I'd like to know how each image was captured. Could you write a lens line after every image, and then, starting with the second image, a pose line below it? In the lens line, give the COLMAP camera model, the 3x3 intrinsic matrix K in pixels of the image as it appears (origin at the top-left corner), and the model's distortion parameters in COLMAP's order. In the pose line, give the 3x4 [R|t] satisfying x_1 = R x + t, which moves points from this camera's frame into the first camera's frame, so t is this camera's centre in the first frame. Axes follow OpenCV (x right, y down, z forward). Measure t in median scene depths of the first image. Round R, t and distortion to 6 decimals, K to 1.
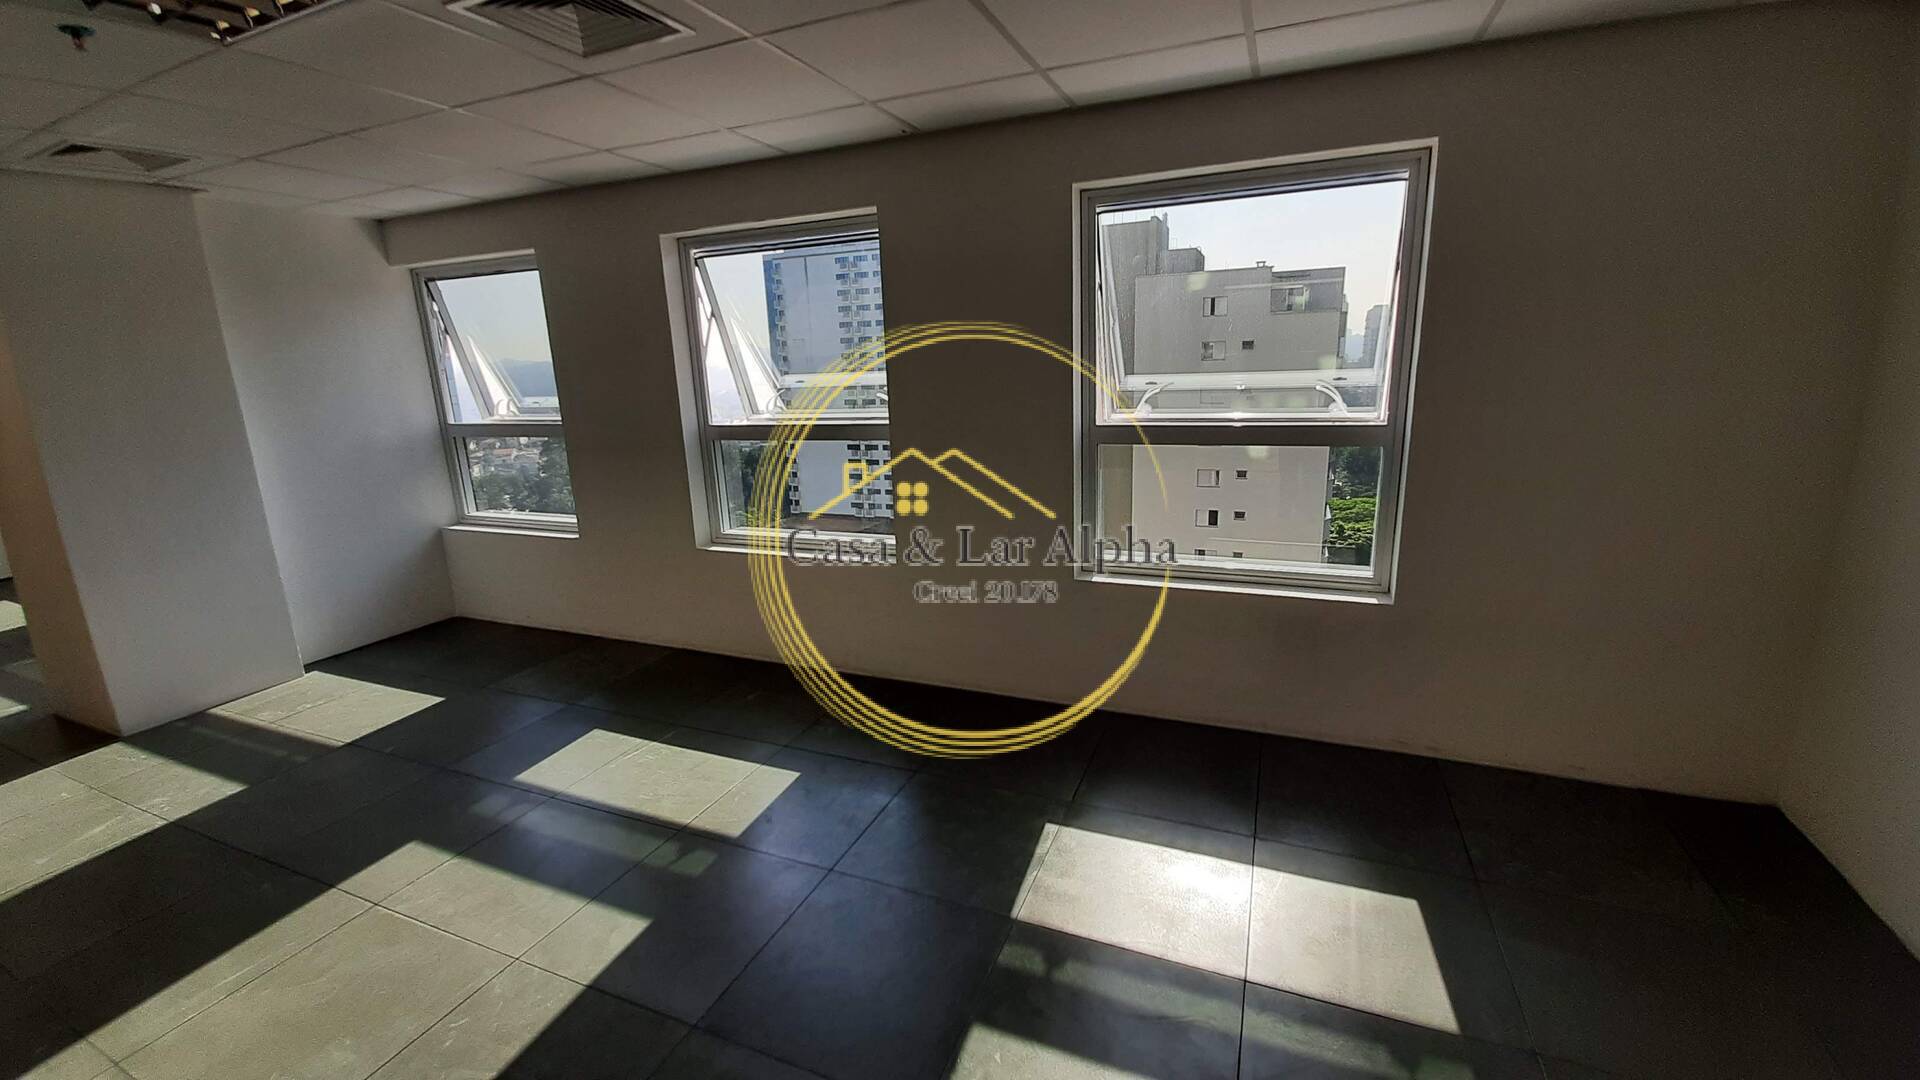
lens RADIAL K [[749.6, 0, 963.6], [0, 749.6, 536.0], [0, 0, 1]] dist [-0.000409, -0.000022]
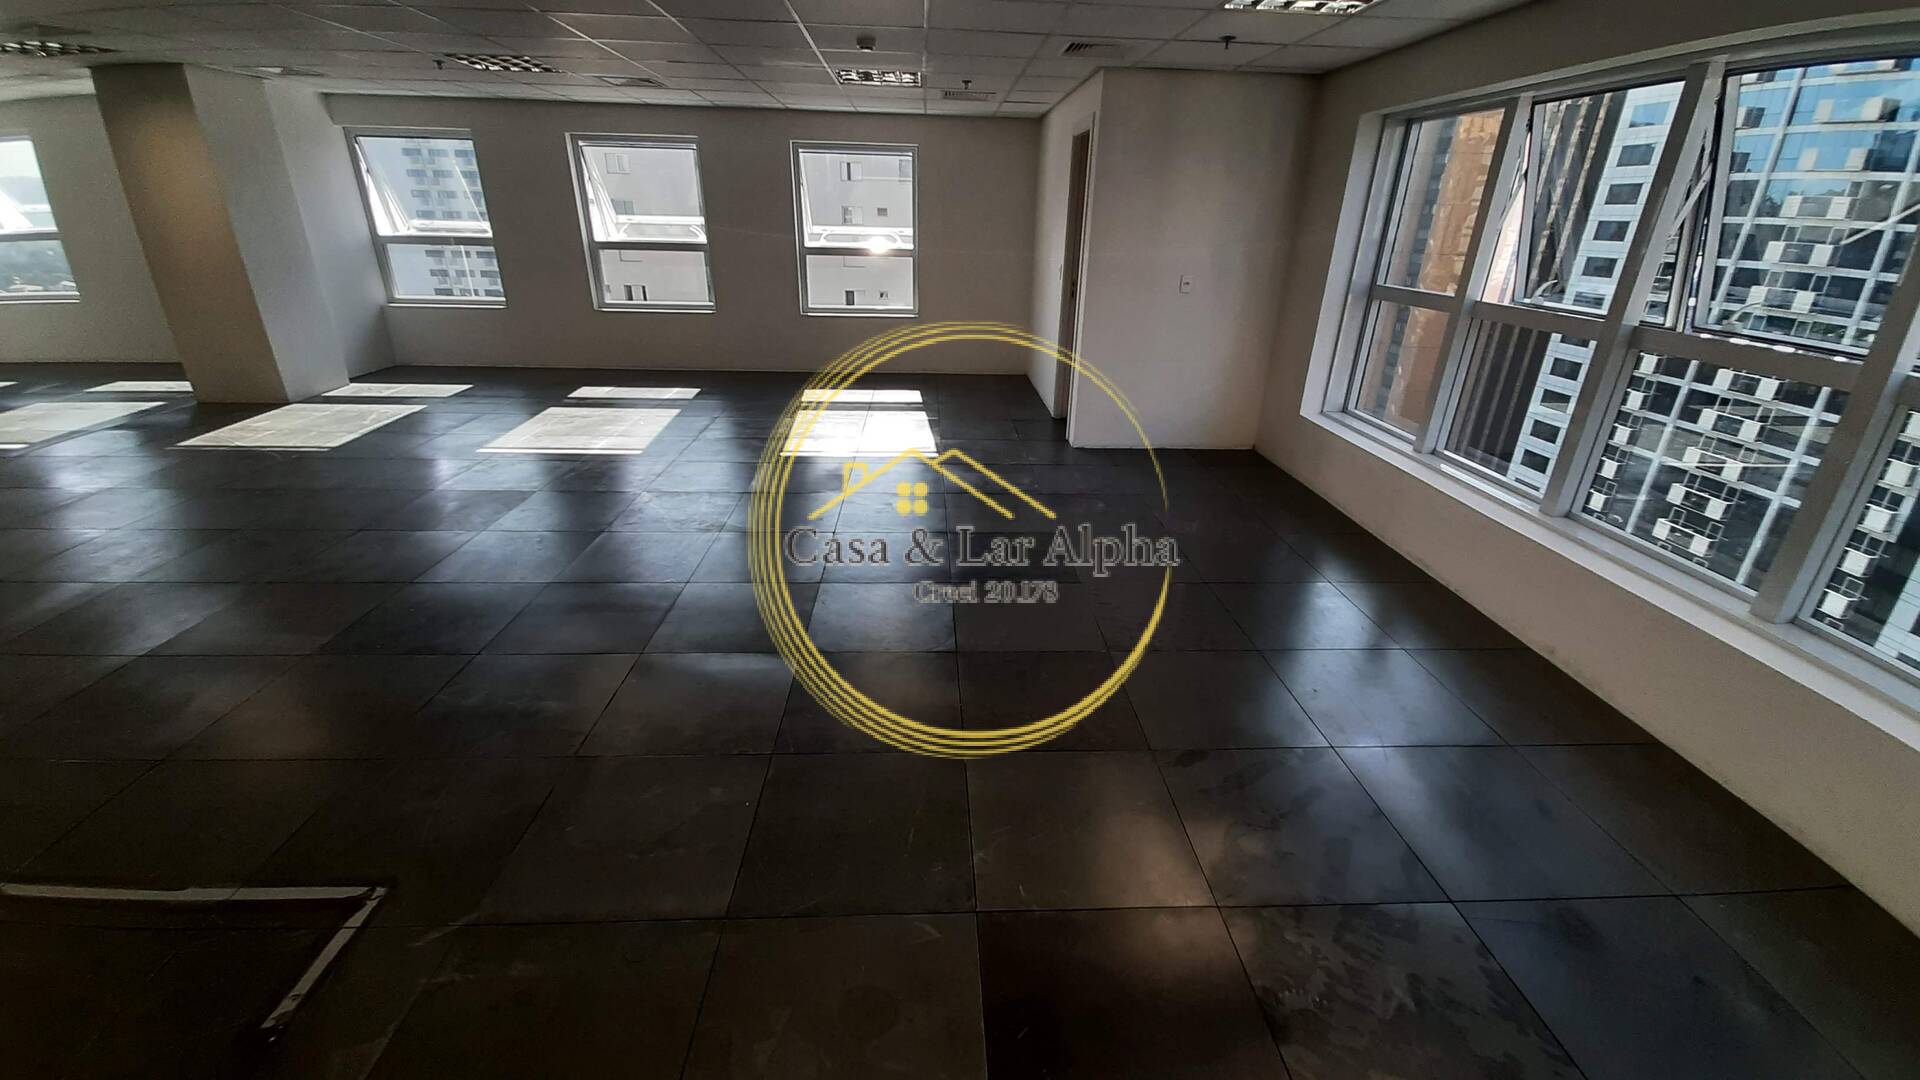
lens RADIAL K [[744.7, 0, 967.4], [0, 744.7, 542.7], [0, 0, 1]] dist [0.011670, -0.013932]
pose [[0.898966, -0.119880, 0.421293, -0.381907], [0.043754, 0.981585, 0.185948, 0.290522], [-0.435827, -0.148727, 0.887657, -1.189657]]
